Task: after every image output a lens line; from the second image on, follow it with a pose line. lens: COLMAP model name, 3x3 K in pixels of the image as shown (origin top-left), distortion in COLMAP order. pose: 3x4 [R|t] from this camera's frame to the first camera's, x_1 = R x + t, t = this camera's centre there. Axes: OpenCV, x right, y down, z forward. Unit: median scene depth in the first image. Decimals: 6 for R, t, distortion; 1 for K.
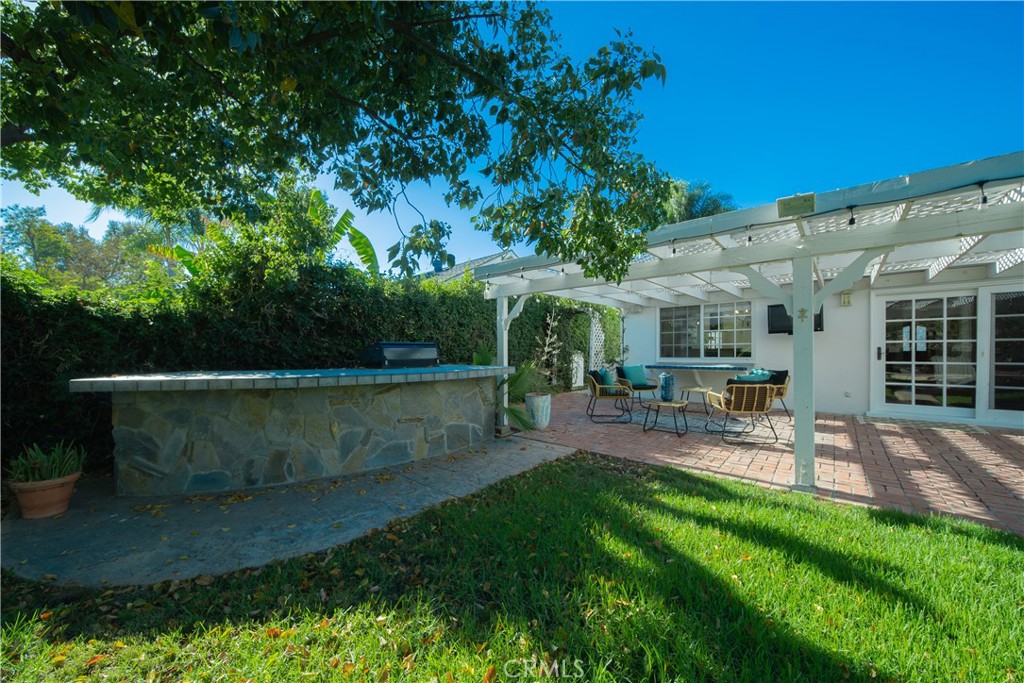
lens RADIAL K [[367.0, 0, 510.6], [0, 367.0, 352.8], [0, 0, 1]] dist [-0.000703, -0.000122]
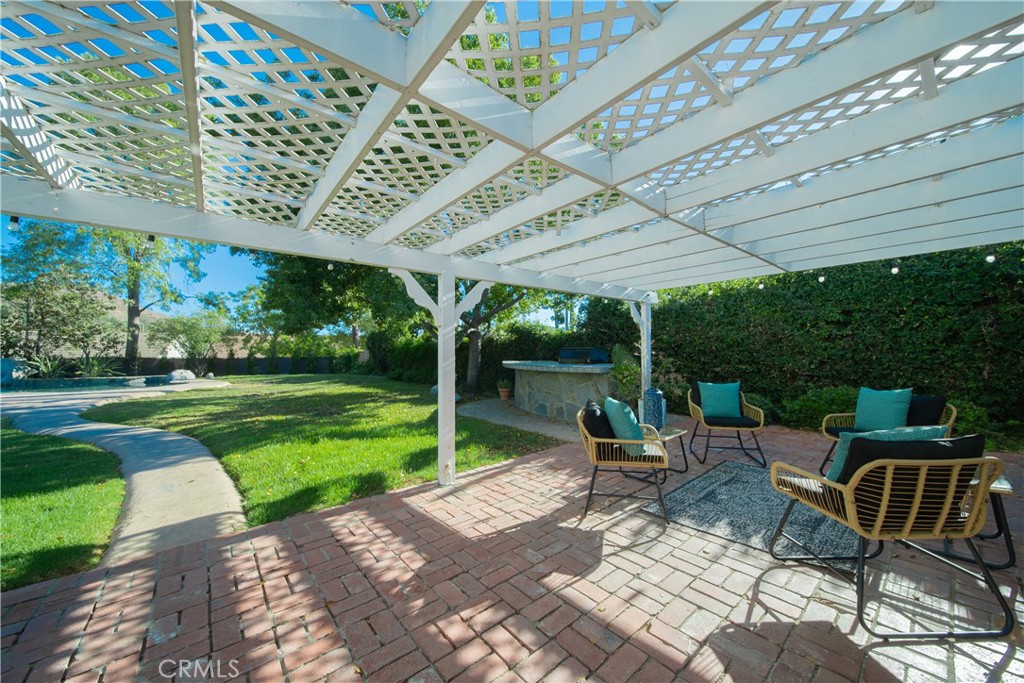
lens RADIAL K [[367.0, 0, 510.6], [0, 367.0, 352.8], [0, 0, 1]] dist [-0.000703, -0.000122]
pose [[-0.155001, 0.007370, -0.987887, 1.651517], [-0.006151, 0.999946, 0.008425, -0.020006], [0.987895, 0.007383, -0.154948, 1.231190]]
